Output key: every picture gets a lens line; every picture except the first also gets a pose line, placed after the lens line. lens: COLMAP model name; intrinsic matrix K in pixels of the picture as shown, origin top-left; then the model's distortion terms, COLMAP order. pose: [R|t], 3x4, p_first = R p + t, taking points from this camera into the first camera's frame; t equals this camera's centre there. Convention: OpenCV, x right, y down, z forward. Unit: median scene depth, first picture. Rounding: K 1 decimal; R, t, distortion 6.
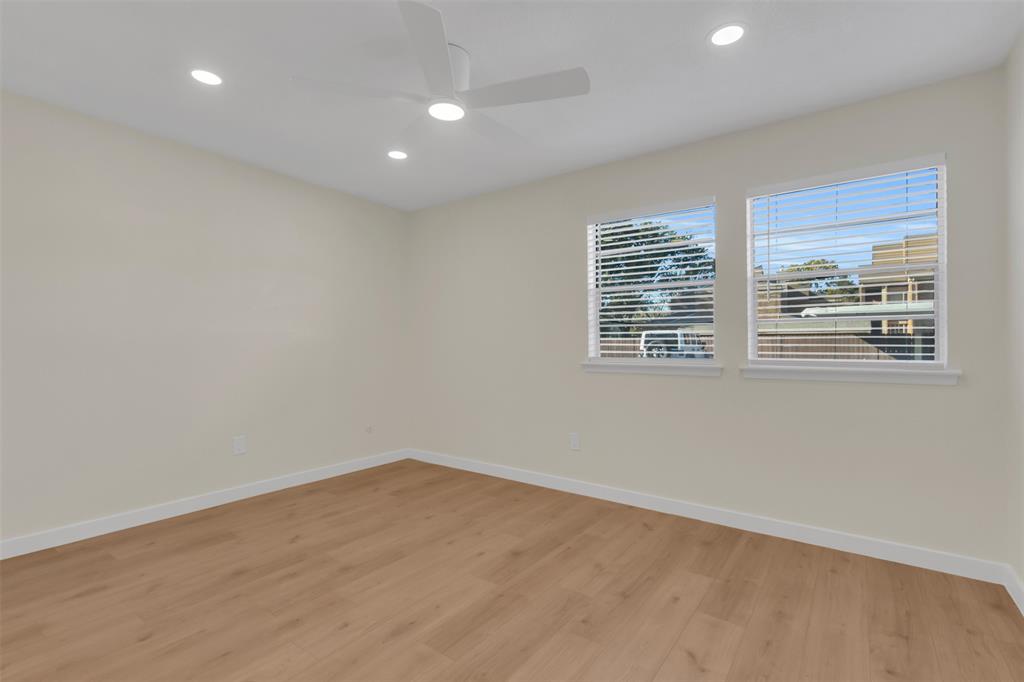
lens RADIAL K [[470.3, 0, 513.3], [0, 470.3, 343.7], [0, 0, 1]] dist [0.001013, 0.000521]
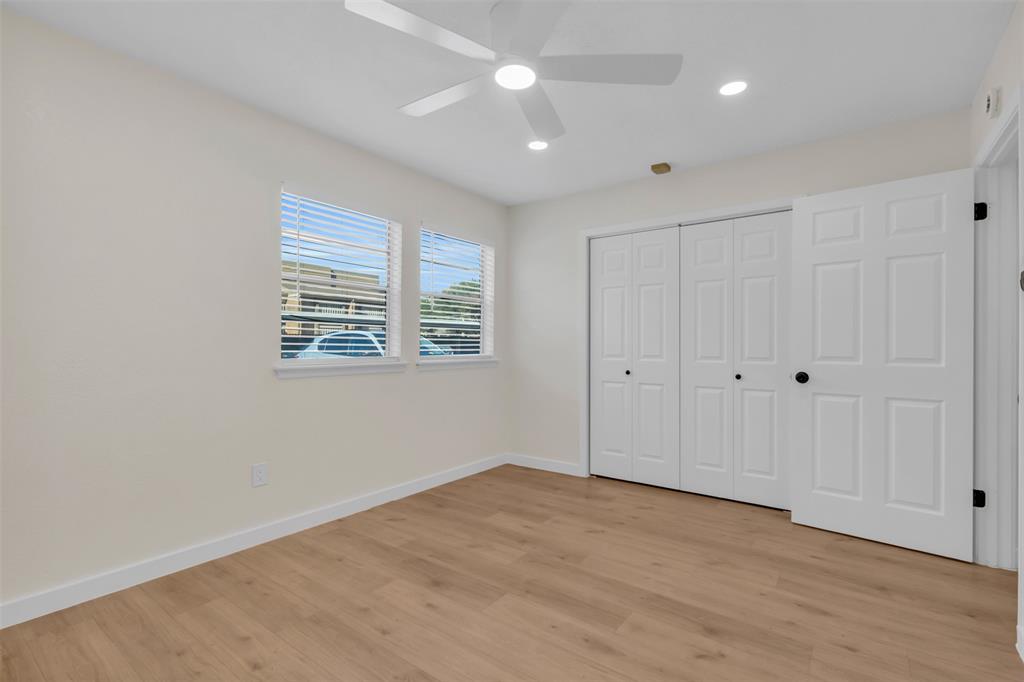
lens RADIAL K [[470.3, 0, 513.3], [0, 470.3, 343.7], [0, 0, 1]] dist [0.001013, 0.000521]
pose [[-0.006099, 0.003322, 0.999976, -0.869603], [-0.010556, 0.999939, -0.003387, 0.004293], [-0.999926, -0.010577, -0.006064, 0.872029]]
